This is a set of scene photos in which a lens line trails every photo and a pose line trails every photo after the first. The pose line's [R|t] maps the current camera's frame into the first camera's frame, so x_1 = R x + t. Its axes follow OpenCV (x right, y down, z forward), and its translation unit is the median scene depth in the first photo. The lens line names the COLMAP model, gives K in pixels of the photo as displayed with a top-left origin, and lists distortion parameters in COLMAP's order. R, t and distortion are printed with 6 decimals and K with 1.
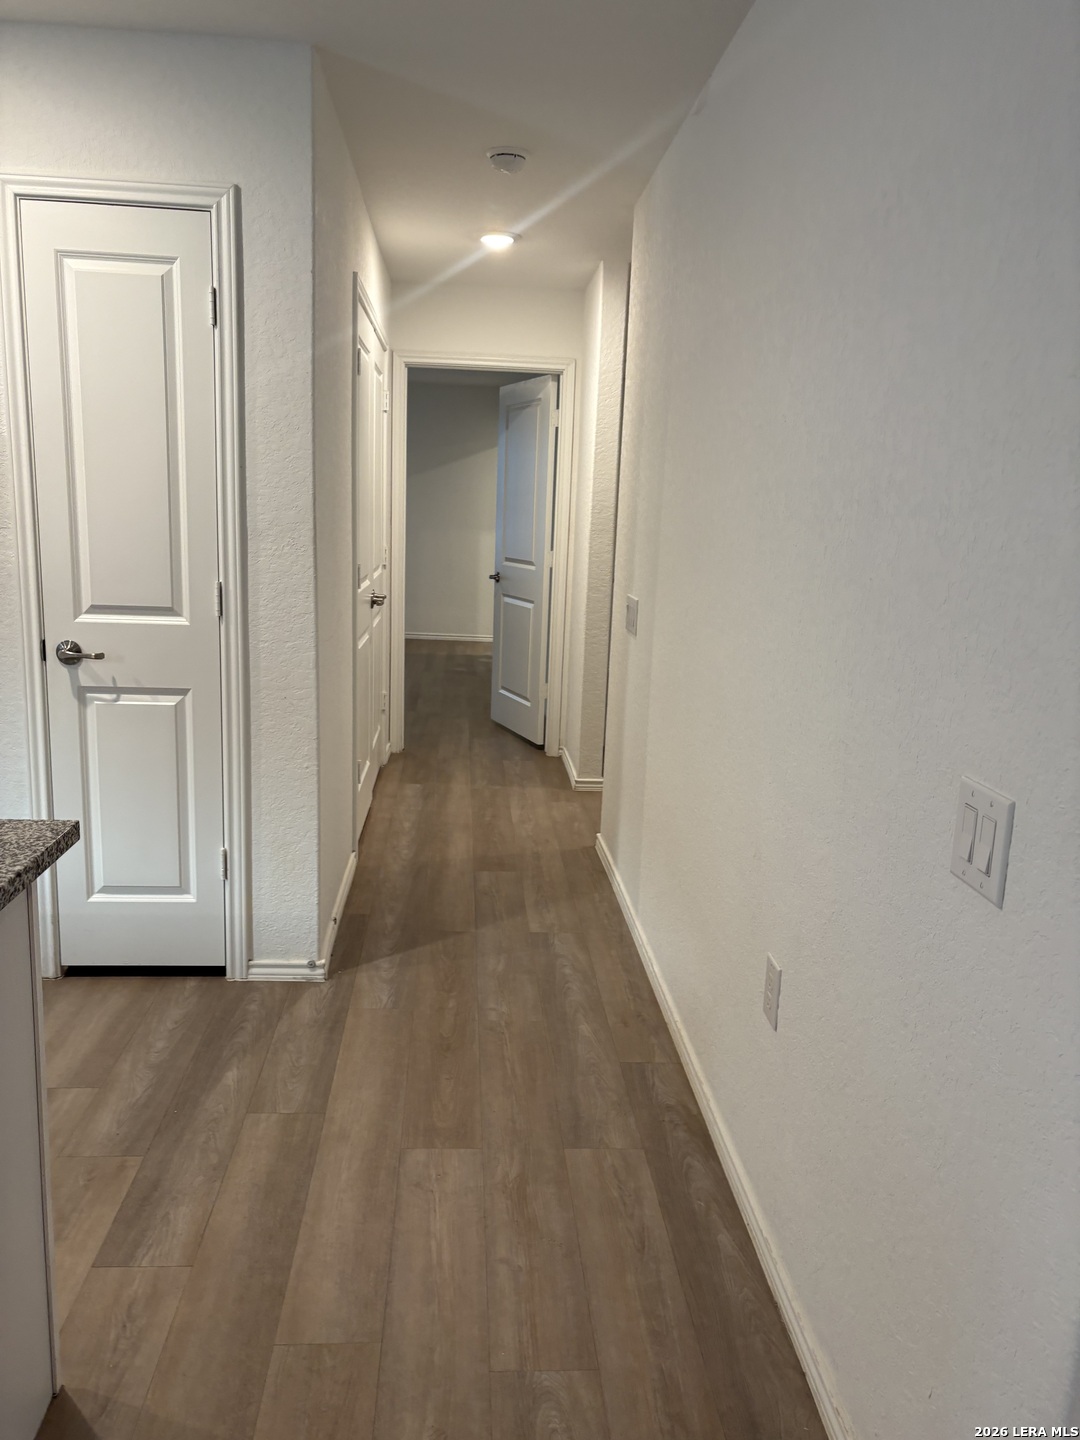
lens RADIAL K [[1091.7, 0, 531.8], [0, 1091.7, 725.3], [0, 0, 1]] dist [0.052773, -0.066078]
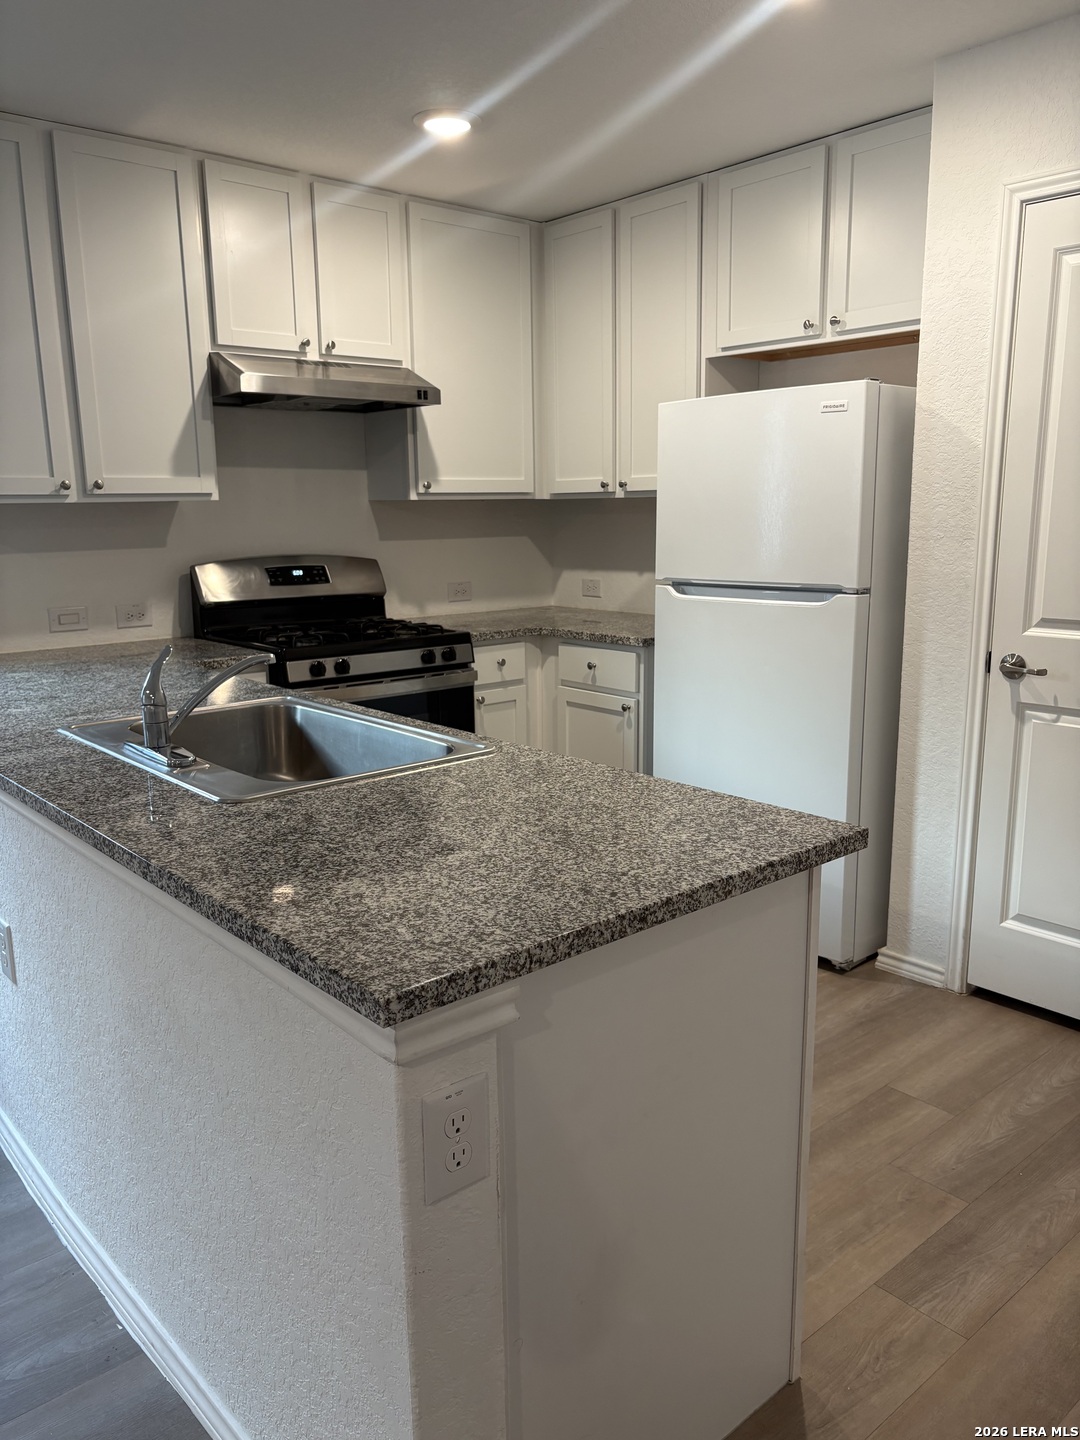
lens RADIAL K [[1091.7, 0, 540.4], [0, 1091.7, 719.5], [0, 0, 1]] dist [0.052773, -0.066078]
pose [[0.603734, 0.111093, -0.789407, 0.105159], [-0.127271, 0.990973, 0.042123, -0.008544], [0.786960, 0.075037, 0.612424, 0.092818]]
